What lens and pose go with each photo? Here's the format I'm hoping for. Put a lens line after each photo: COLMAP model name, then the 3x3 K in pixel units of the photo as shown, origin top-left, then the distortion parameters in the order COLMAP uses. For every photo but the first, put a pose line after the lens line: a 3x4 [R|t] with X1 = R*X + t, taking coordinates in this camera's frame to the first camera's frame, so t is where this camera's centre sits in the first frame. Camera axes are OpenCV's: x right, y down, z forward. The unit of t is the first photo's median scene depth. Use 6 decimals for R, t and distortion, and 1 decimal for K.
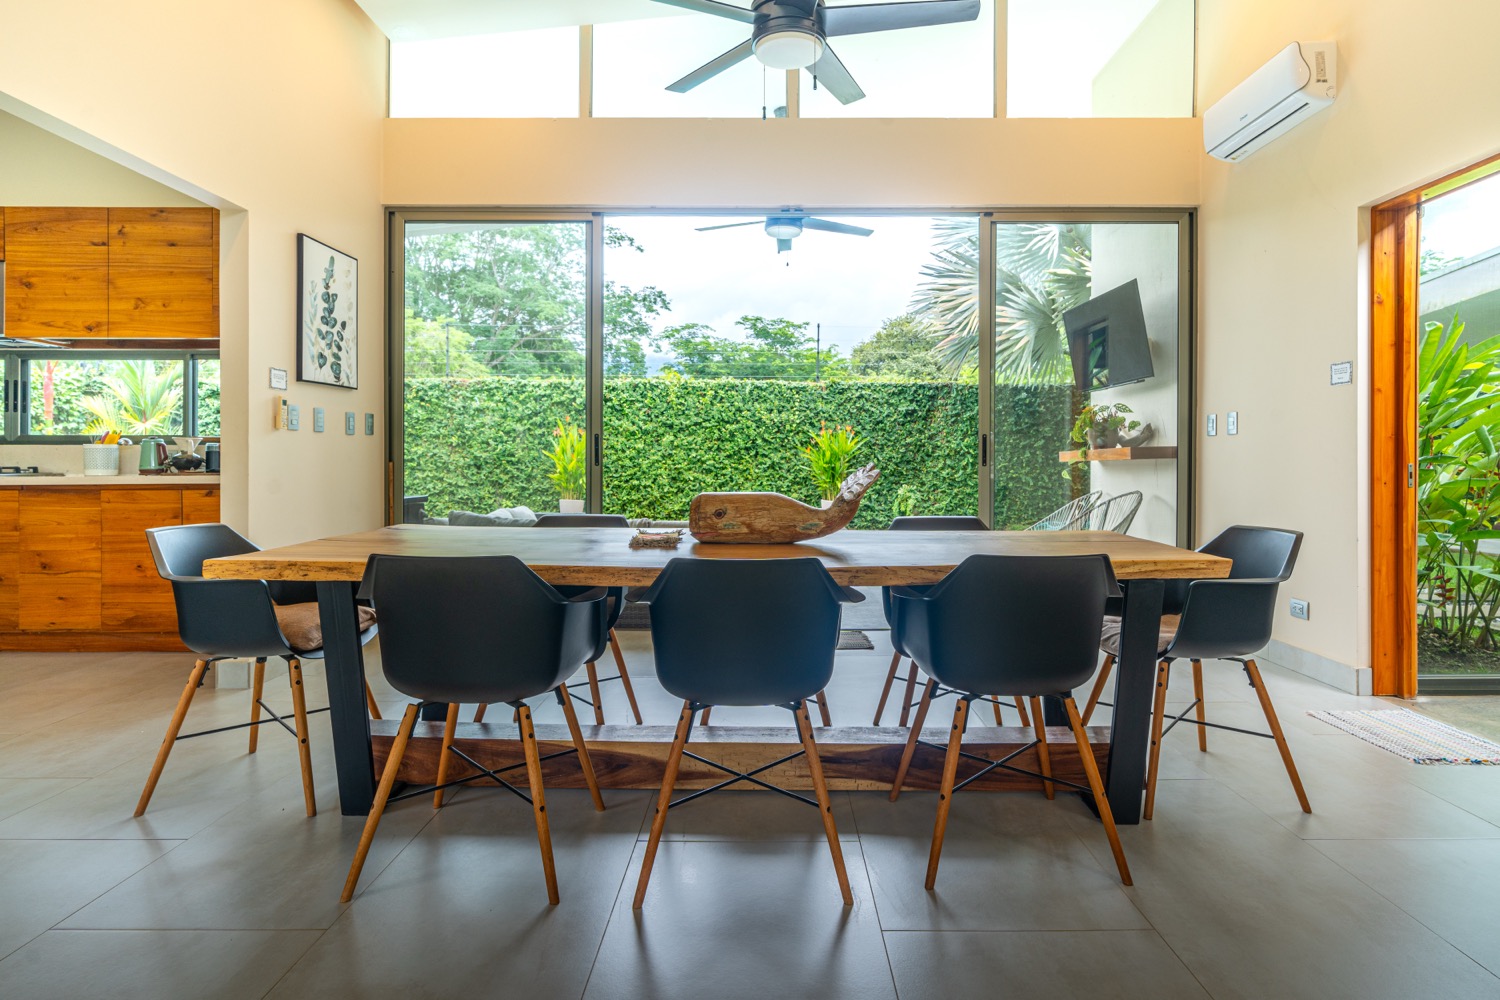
lens RADIAL K [[782.9, 0, 753.9], [0, 782.9, 456.8], [0, 0, 1]] dist [-0.000979, -0.000155]
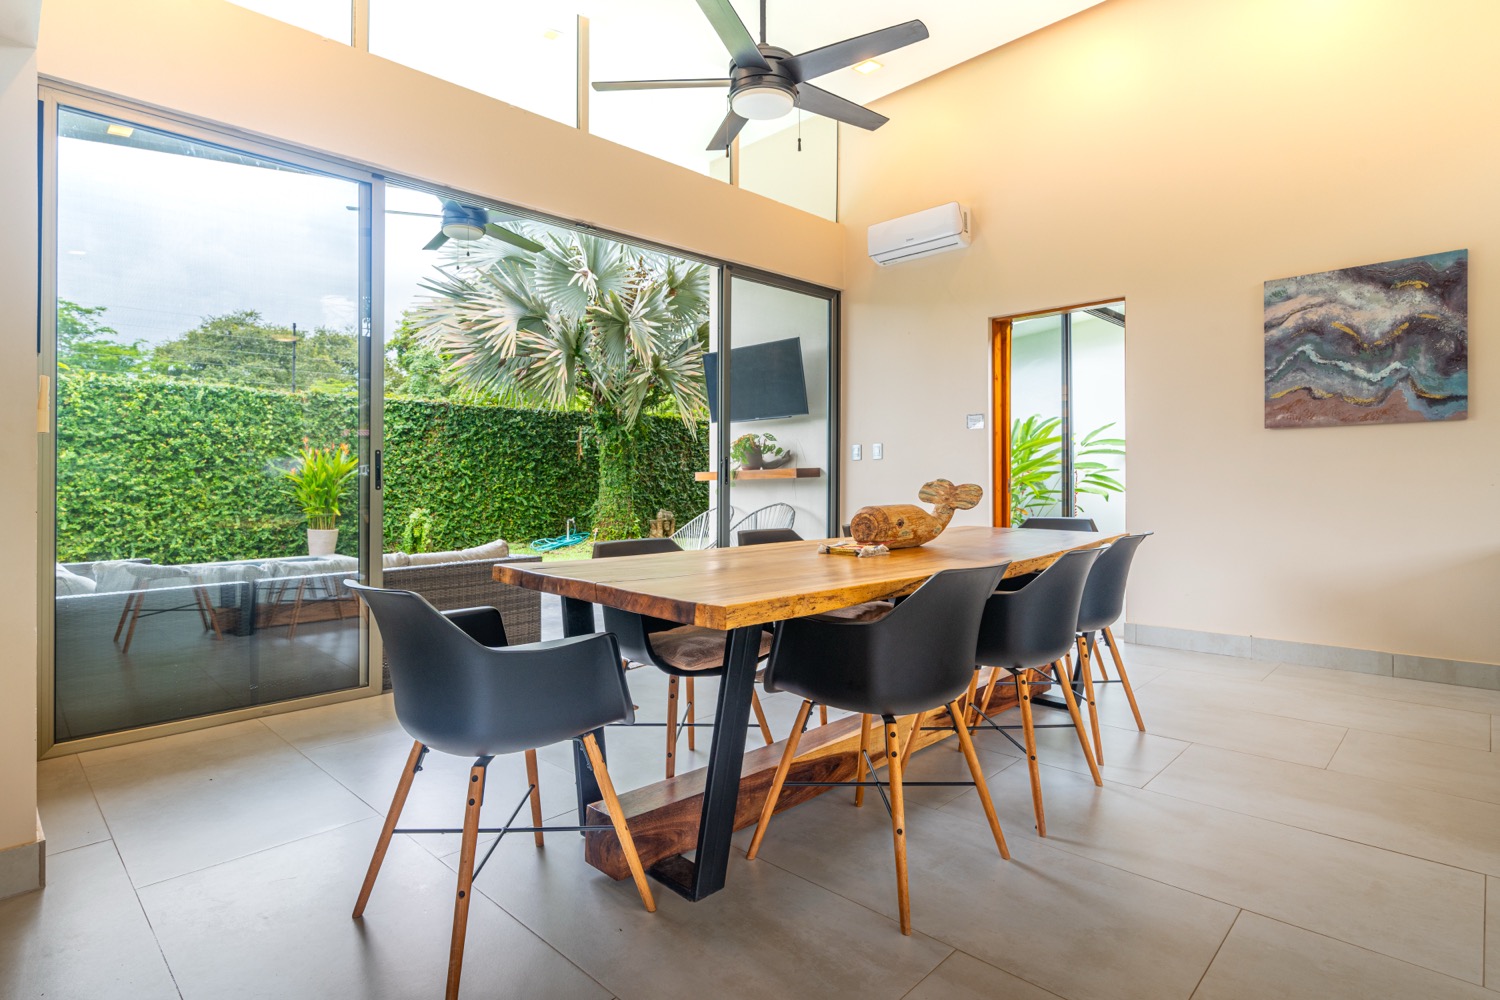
lens RADIAL K [[769.9, 0, 753.4], [0, 769.9, 481.7], [0, 0, 1]] dist [0.000305, 0.000208]
pose [[0.707869, -0.009277, 0.706283, -0.161159], [0.006443, 0.999957, 0.006677, 0.000071], [-0.706315, -0.000176, 0.707898, 0.055408]]
